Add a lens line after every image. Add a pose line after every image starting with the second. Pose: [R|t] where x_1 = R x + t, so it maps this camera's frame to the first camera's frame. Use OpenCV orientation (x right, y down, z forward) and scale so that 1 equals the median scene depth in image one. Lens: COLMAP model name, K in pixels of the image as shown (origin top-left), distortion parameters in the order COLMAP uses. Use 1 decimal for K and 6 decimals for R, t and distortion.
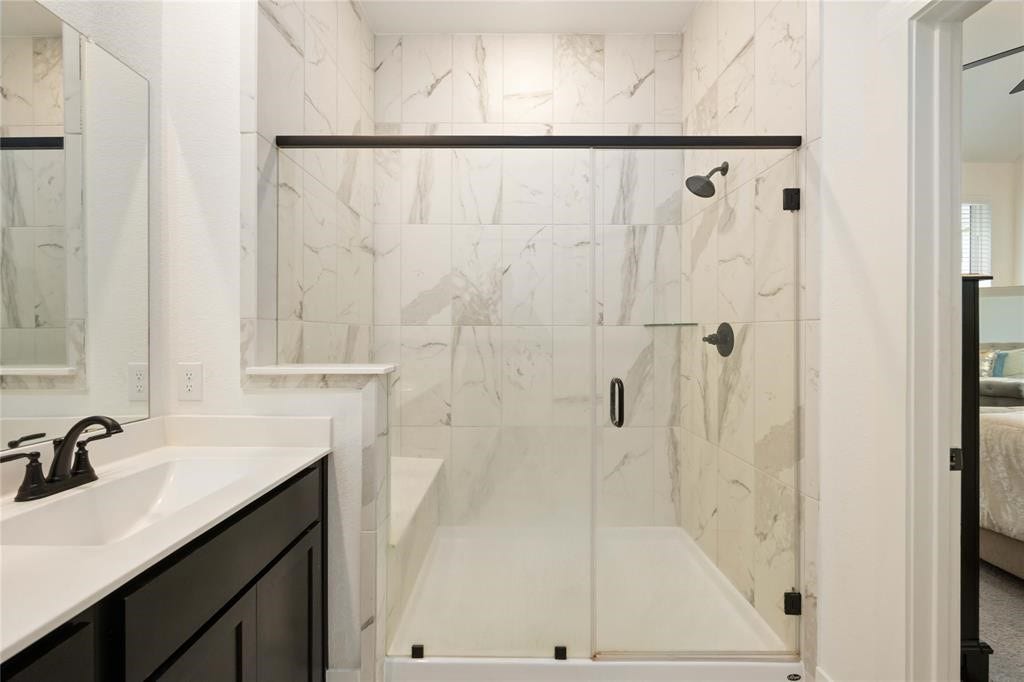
lens RADIAL K [[407.0, 0, 508.6], [0, 407.0, 336.3], [0, 0, 1]] dist [-0.001454, -0.000154]
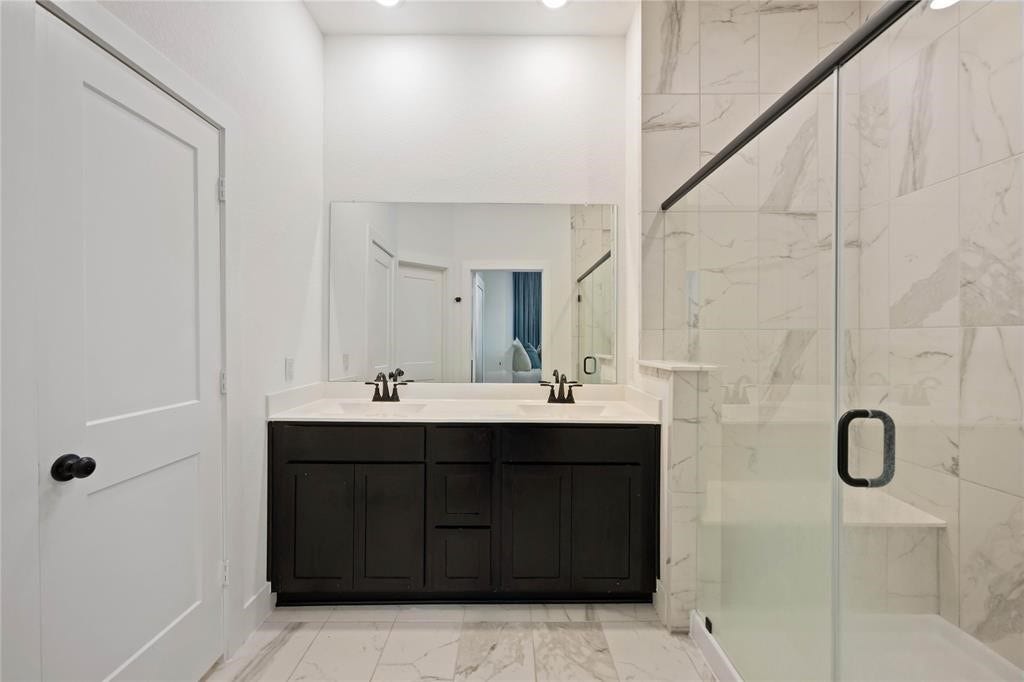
lens RADIAL K [[407.0, 0, 508.0], [0, 407.0, 340.7], [0, 0, 1]] dist [-0.001454, -0.000154]
pose [[0.011092, -0.000456, -0.999938, 0.517654], [-0.008532, 0.999963, -0.000551, 0.003219], [0.999902, 0.008538, 0.011087, 0.253077]]
